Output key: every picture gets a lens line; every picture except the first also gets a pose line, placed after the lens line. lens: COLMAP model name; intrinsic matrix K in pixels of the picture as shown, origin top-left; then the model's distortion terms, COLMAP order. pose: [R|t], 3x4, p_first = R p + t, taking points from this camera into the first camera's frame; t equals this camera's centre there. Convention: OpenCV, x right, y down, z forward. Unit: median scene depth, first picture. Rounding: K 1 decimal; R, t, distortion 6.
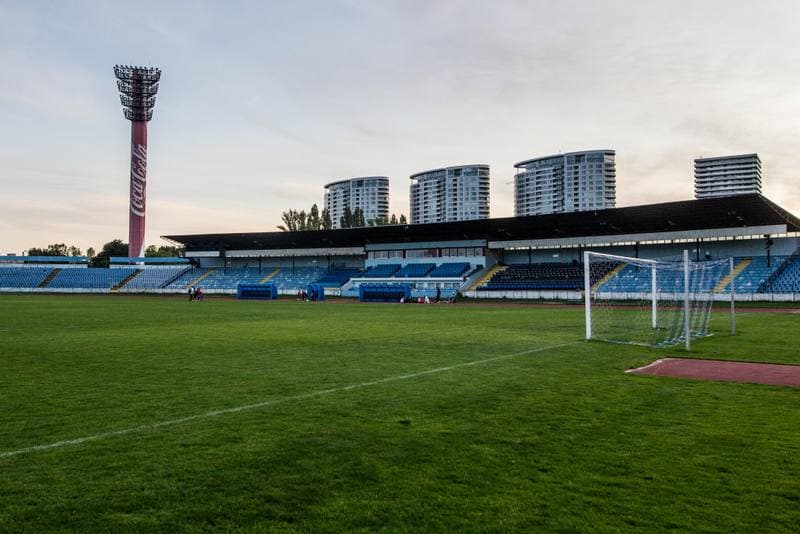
lens RADIAL K [[669.5, 0, 379.6], [0, 669.5, 262.4], [0, 0, 1]] dist [-0.014406, -0.028231]
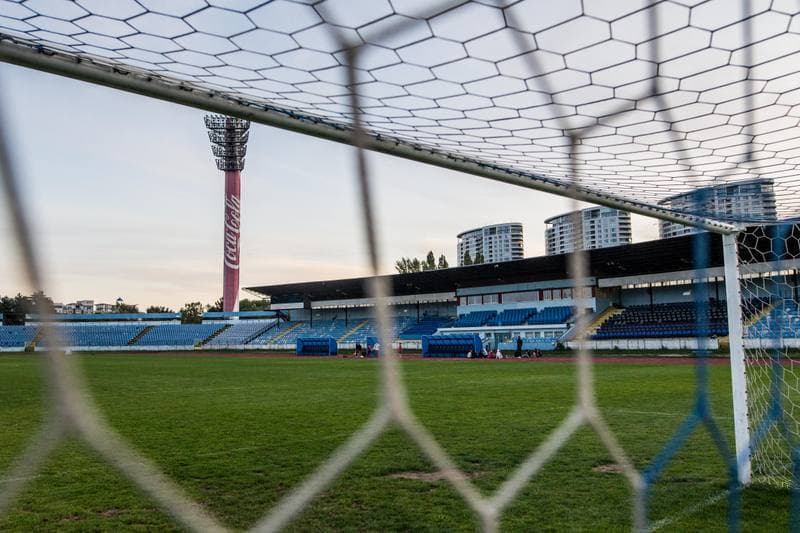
lens RADIAL K [[669.5, 0, 395.5], [0, 669.5, 260.0], [0, 0, 1]] dist [-0.014406, -0.028231]
pose [[0.981001, -0.042308, -0.189333, 0.051615], [0.026675, 0.996078, -0.084365, 0.005200], [0.192160, 0.077712, 0.978282, 0.108525]]
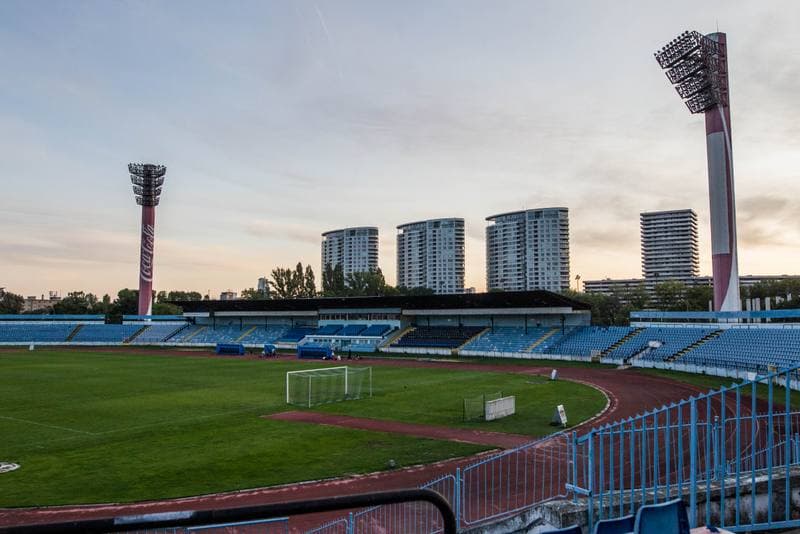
lens RADIAL K [[637.2, 0, 414.9], [0, 637.2, 263.2], [0, 0, 1]] dist [-0.034655, 0.016881]
pose [[0.998903, -0.004702, 0.046597, 0.086318], [0.007127, 0.998620, -0.052028, -0.039279], [-0.046288, 0.052303, 0.997558, -0.210932]]
